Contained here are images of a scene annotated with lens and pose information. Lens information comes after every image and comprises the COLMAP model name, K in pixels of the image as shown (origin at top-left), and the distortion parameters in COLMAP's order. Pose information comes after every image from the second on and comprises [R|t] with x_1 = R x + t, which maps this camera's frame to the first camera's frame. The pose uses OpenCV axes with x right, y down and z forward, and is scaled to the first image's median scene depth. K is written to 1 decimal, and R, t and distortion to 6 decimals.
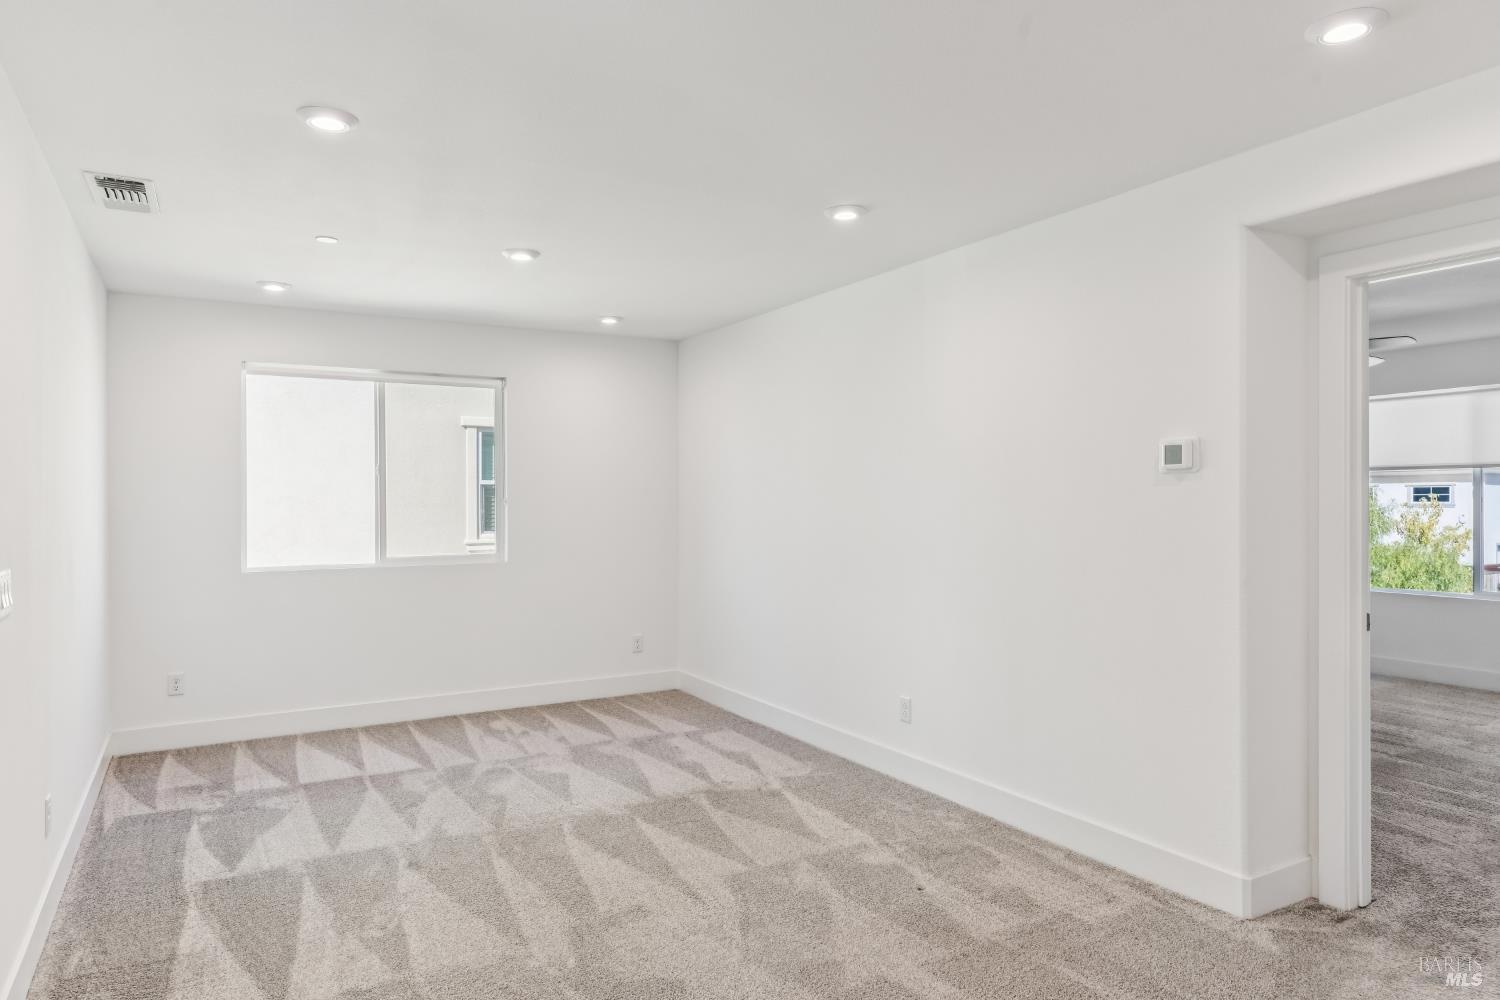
lens RADIAL K [[934.8, 0, 753.4], [0, 934.8, 502.2], [0, 0, 1]] dist [0.004760, -0.001410]
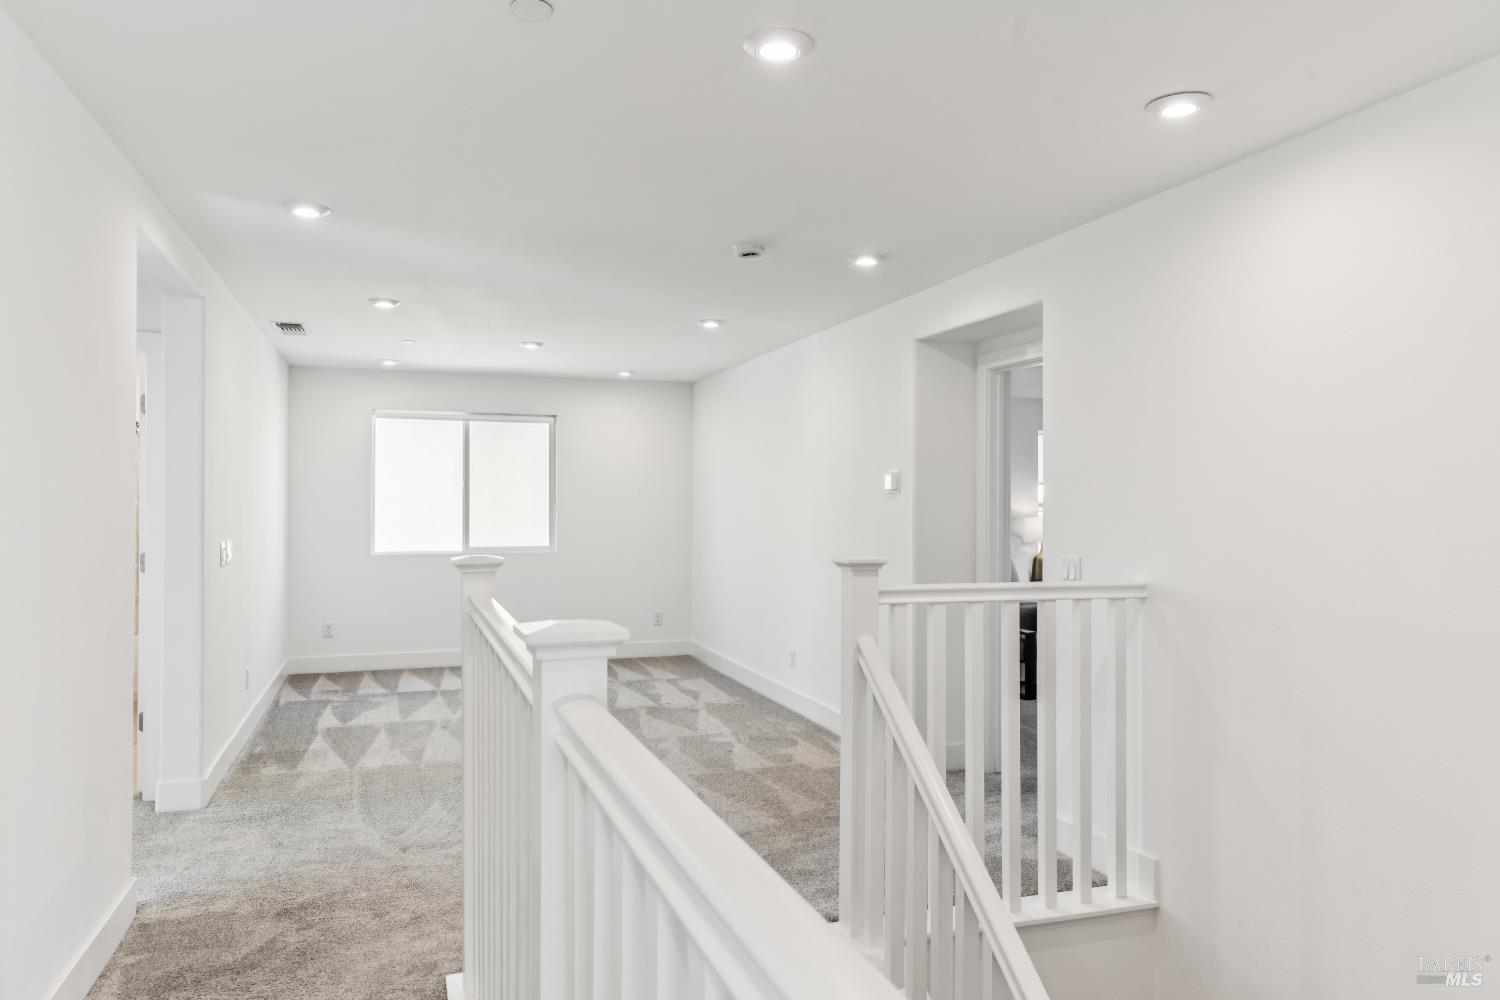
lens RADIAL K [[998.7, 0, 746.8], [0, 998.7, 499.2], [0, 0, 1]] dist [0.015563, 0.002729]
pose [[0.981422, 0.005740, -0.191774, 0.387677], [-0.007292, 0.999946, -0.007386, -0.005097], [0.191721, 0.008647, 0.981411, -0.495606]]
